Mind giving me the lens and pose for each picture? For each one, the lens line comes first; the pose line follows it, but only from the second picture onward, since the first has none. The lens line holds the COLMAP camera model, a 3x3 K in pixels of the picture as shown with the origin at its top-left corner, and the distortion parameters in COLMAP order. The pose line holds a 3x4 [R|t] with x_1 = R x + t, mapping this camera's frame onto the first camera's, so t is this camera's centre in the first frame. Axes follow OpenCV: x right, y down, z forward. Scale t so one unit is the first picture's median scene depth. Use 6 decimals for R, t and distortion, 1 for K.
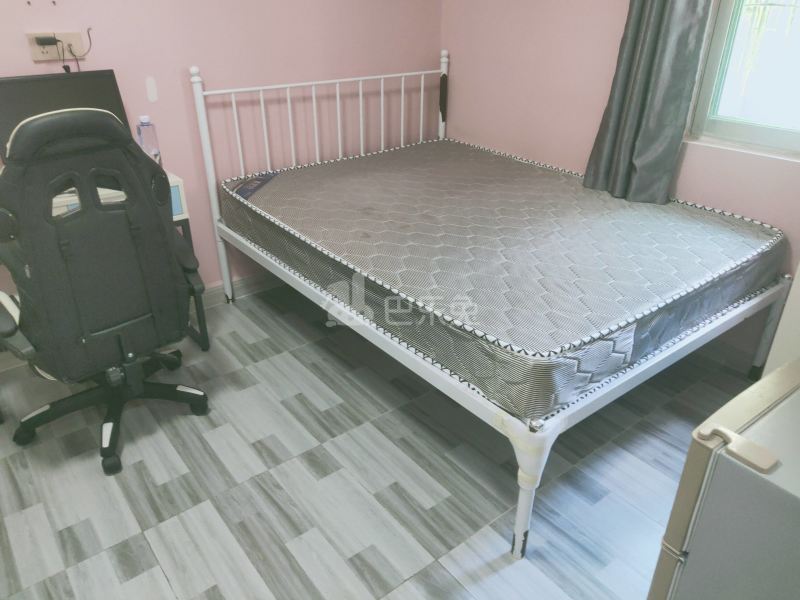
lens RADIAL K [[610.3, 0, 400.0], [0, 610.3, 300.0], [0, 0, 1]] dist [0.031852, -0.009695]
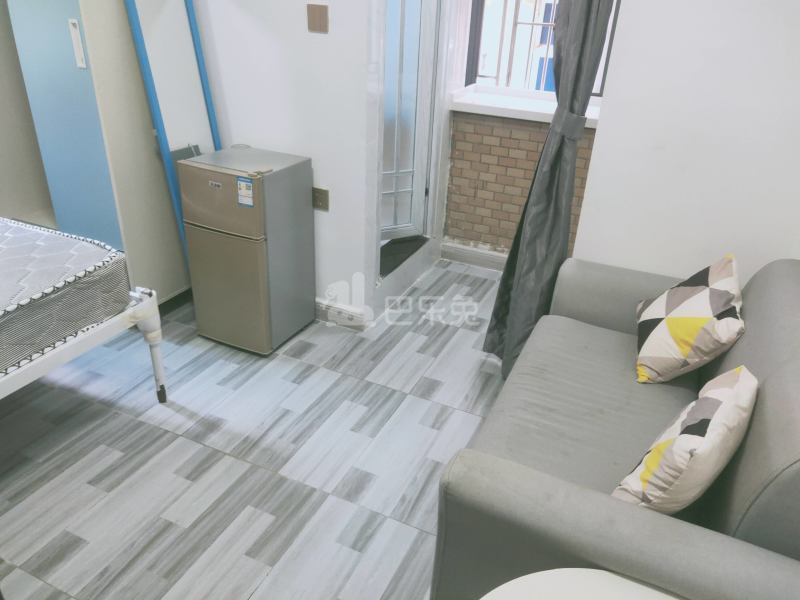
lens RADIAL K [[610.3, 0, 400.0], [0, 610.3, 300.0], [0, 0, 1]] dist [0.031852, -0.009695]
pose [[-0.454011, -0.422736, 0.784327, -0.839913], [0.368905, 0.712098, 0.597348, -0.299795], [-0.811038, 0.560545, -0.167352, 0.565570]]
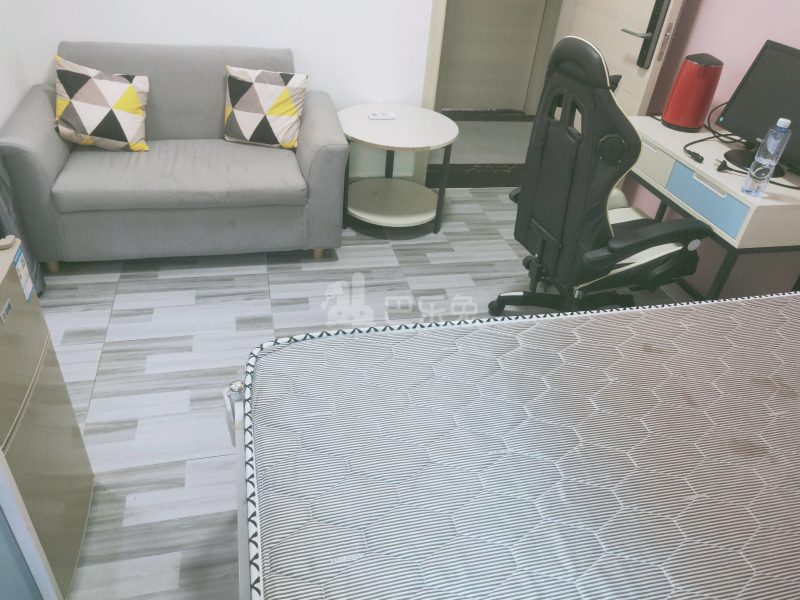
lens RADIAL K [[610.3, 0, 400.0], [0, 610.3, 300.0], [0, 0, 1]] dist [0.031852, -0.009695]
pose [[-0.416813, 0.493628, -0.763281, 0.578766], [-0.491386, 0.584071, 0.646066, -0.468656], [0.764727, 0.644354, -0.000887, 0.812356]]
